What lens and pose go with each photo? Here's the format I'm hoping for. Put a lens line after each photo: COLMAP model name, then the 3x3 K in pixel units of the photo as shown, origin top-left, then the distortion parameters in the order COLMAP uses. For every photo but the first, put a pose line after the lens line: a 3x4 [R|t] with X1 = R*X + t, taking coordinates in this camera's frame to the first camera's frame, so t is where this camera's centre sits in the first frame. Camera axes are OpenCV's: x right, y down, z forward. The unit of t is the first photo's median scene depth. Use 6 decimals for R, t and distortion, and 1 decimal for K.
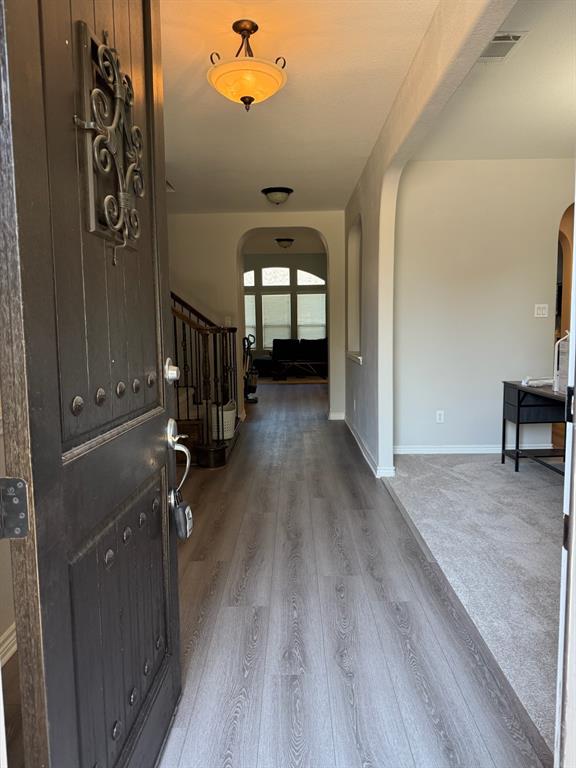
lens RADIAL K [[591.9, 0, 288.0], [0, 591.9, 384.0], [0, 0, 1]] dist [0.046008, -0.003142]
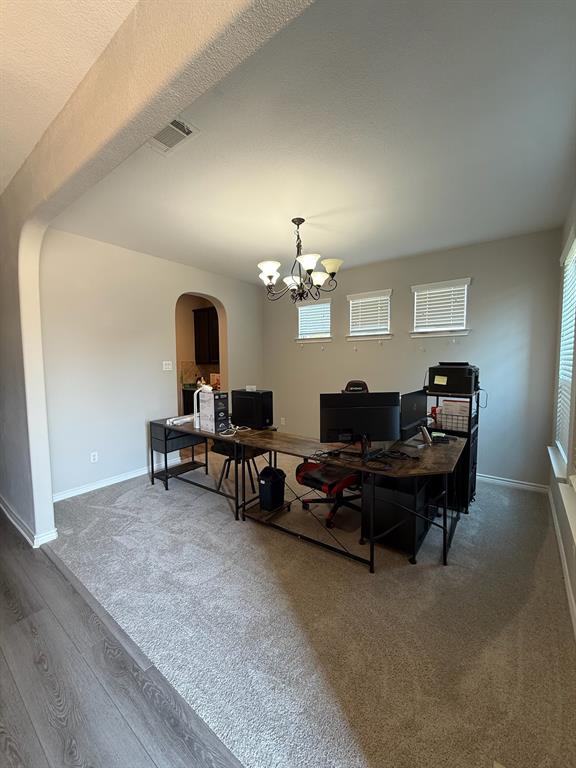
lens RADIAL K [[305.4, 0, 288.7], [0, 305.4, 381.6], [0, 0, 1]] dist [-0.004146, -0.000316]
pose [[0.601294, -0.039375, 0.798057, 0.020618], [0.068817, 0.997626, -0.002629, -0.077445], [-0.796059, 0.056501, 0.602576, 0.404770]]
